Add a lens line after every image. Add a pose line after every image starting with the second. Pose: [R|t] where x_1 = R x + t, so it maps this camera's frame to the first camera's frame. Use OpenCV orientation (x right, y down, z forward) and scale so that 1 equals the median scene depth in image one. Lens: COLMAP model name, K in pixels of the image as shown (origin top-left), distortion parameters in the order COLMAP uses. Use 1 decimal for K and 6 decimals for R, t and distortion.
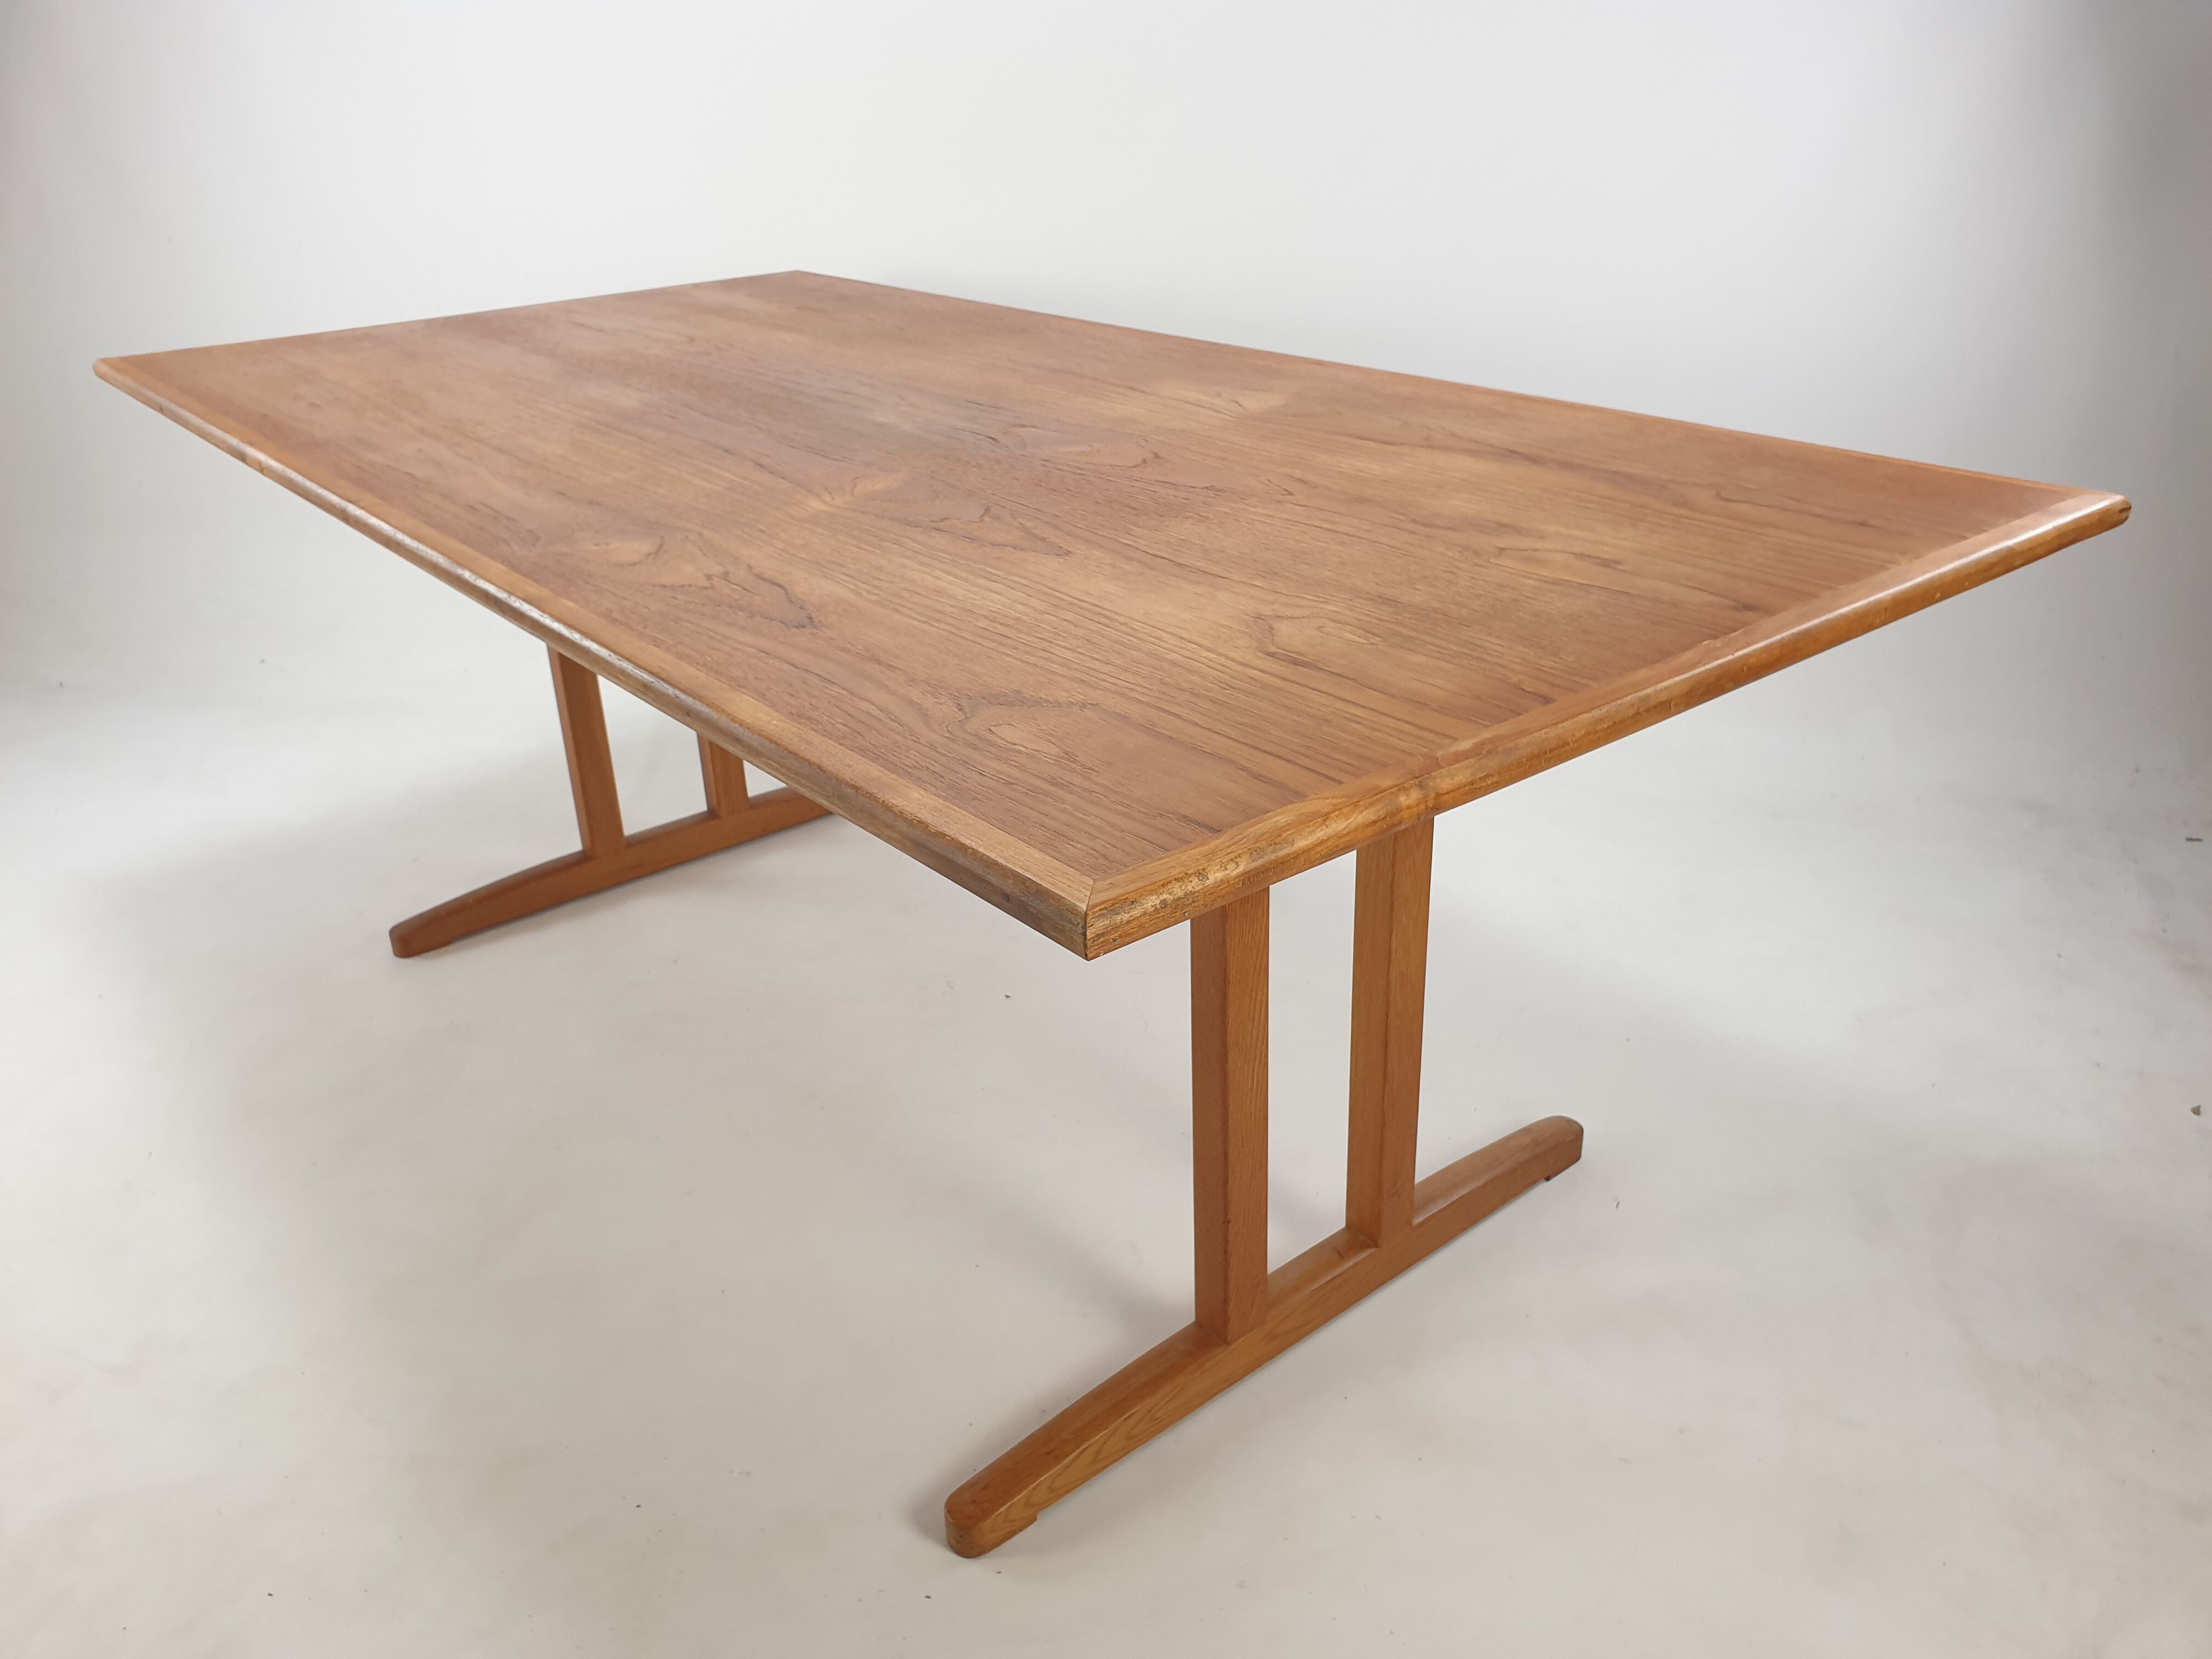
lens RADIAL K [[1741.8, 0, 1106.0], [0, 1741.8, 829.5], [0, 0, 1]] dist [0.085596, 0.000185]
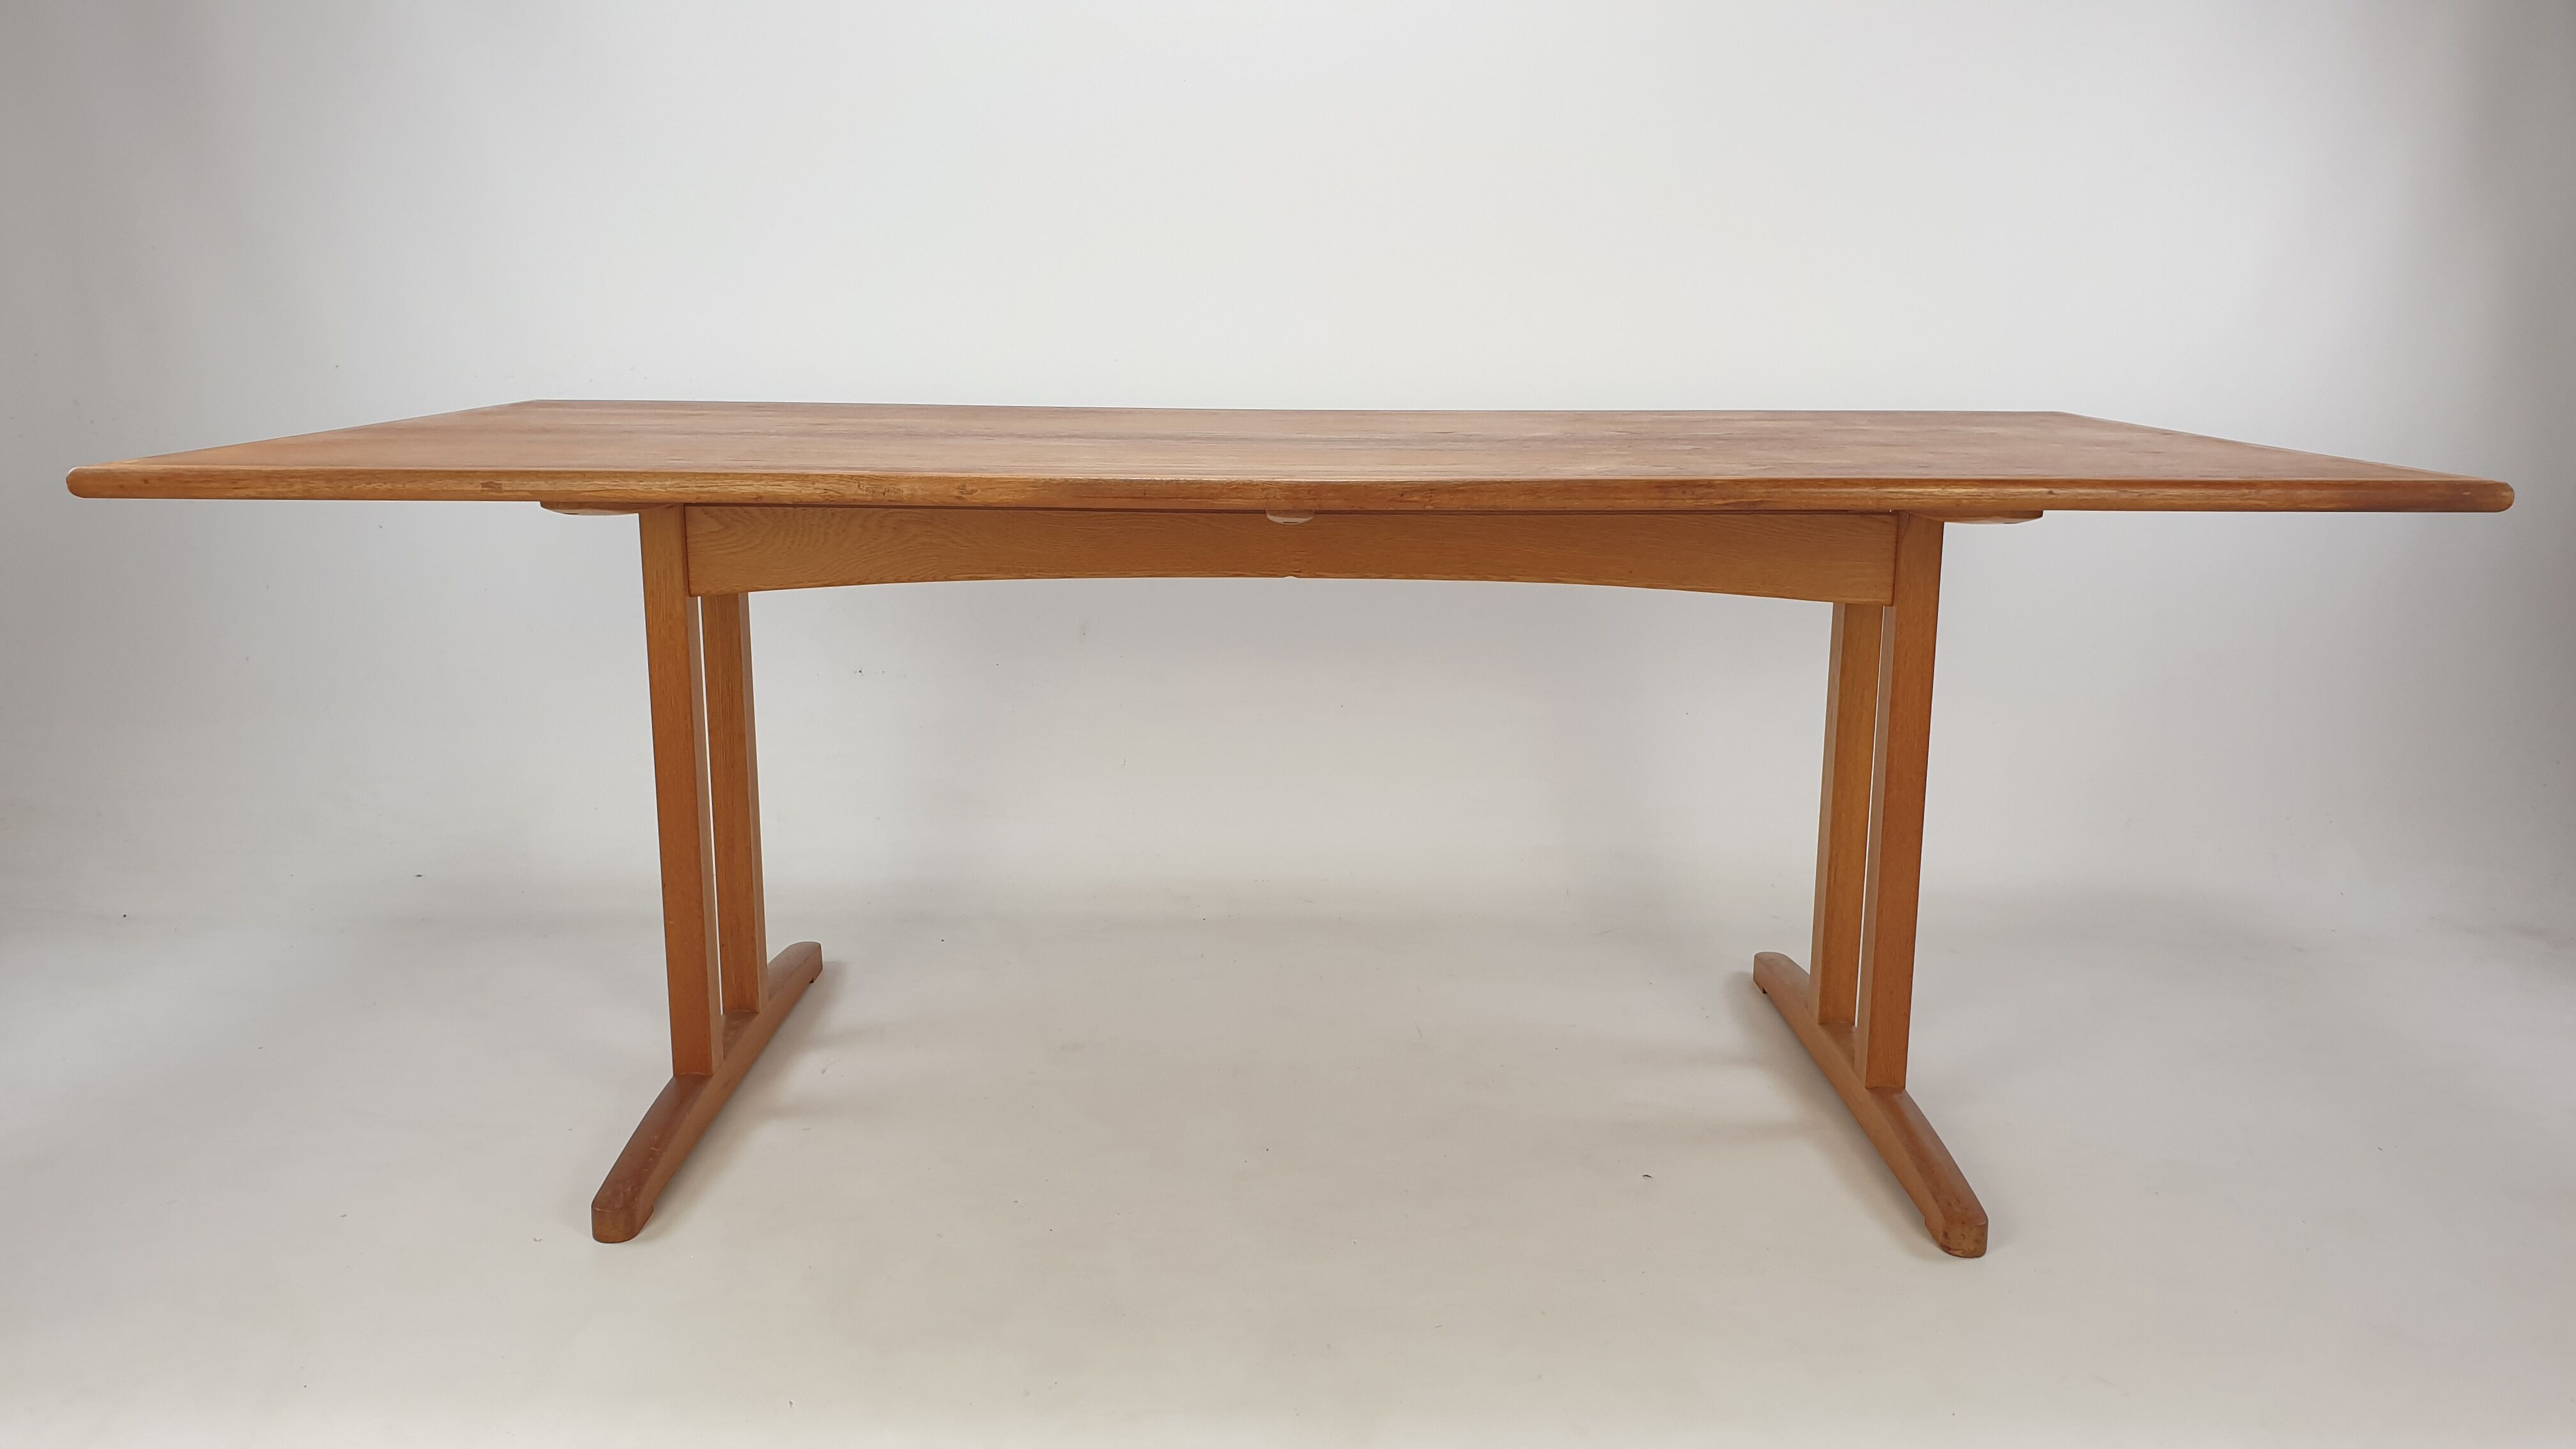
lens RADIAL K [[2018.7, 0, 1288.0], [0, 2018.7, 724.5], [0, 0, 1]] dist [-0.000923, 0.002481]
pose [[0.636317, -0.128498, 0.760650, -1.570884], [0.303785, 0.948096, -0.093966, 0.063268], [-0.709095, 0.290866, 0.642325, 0.377232]]
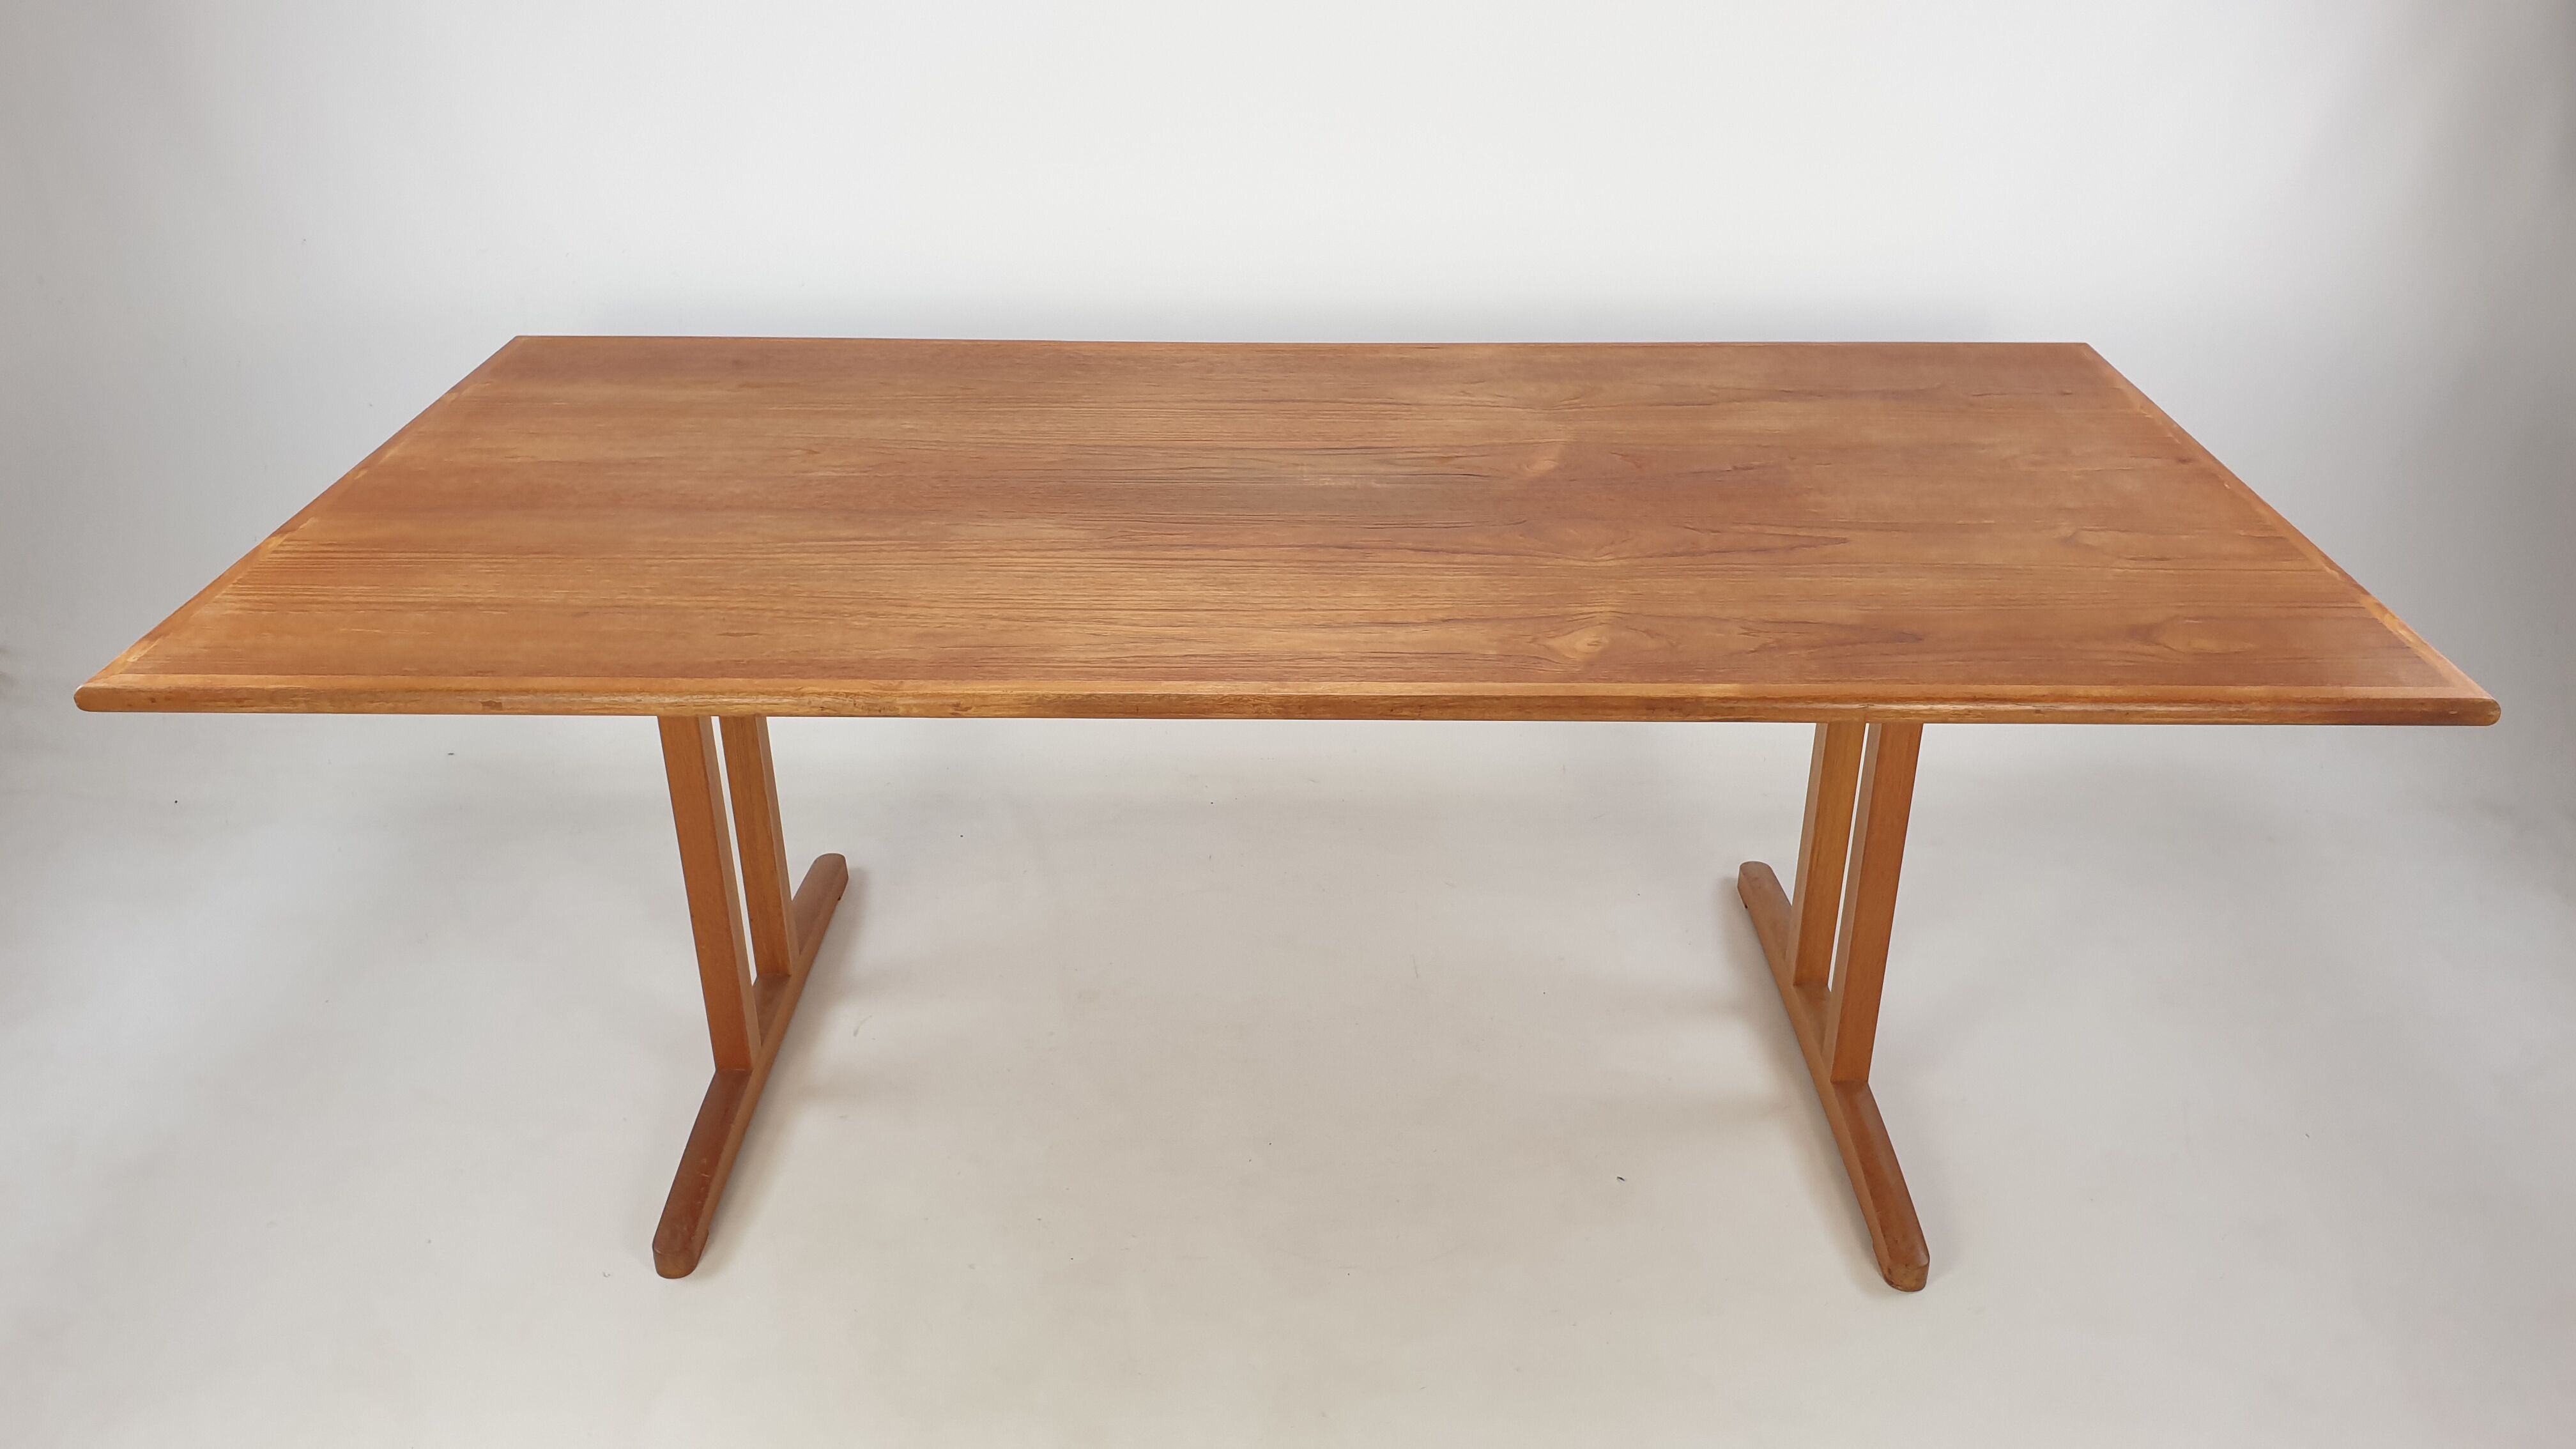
lens RADIAL K [[2011.9, 0, 1285.4], [0, 2011.9, 719.4], [0, 0, 1]] dist [0.003564, -0.004285]
pose [[0.643108, -0.326944, 0.692474, -1.463362], [0.310393, 0.937956, 0.154580, -0.415522], [-0.700049, 0.115528, 0.704688, 0.238999]]
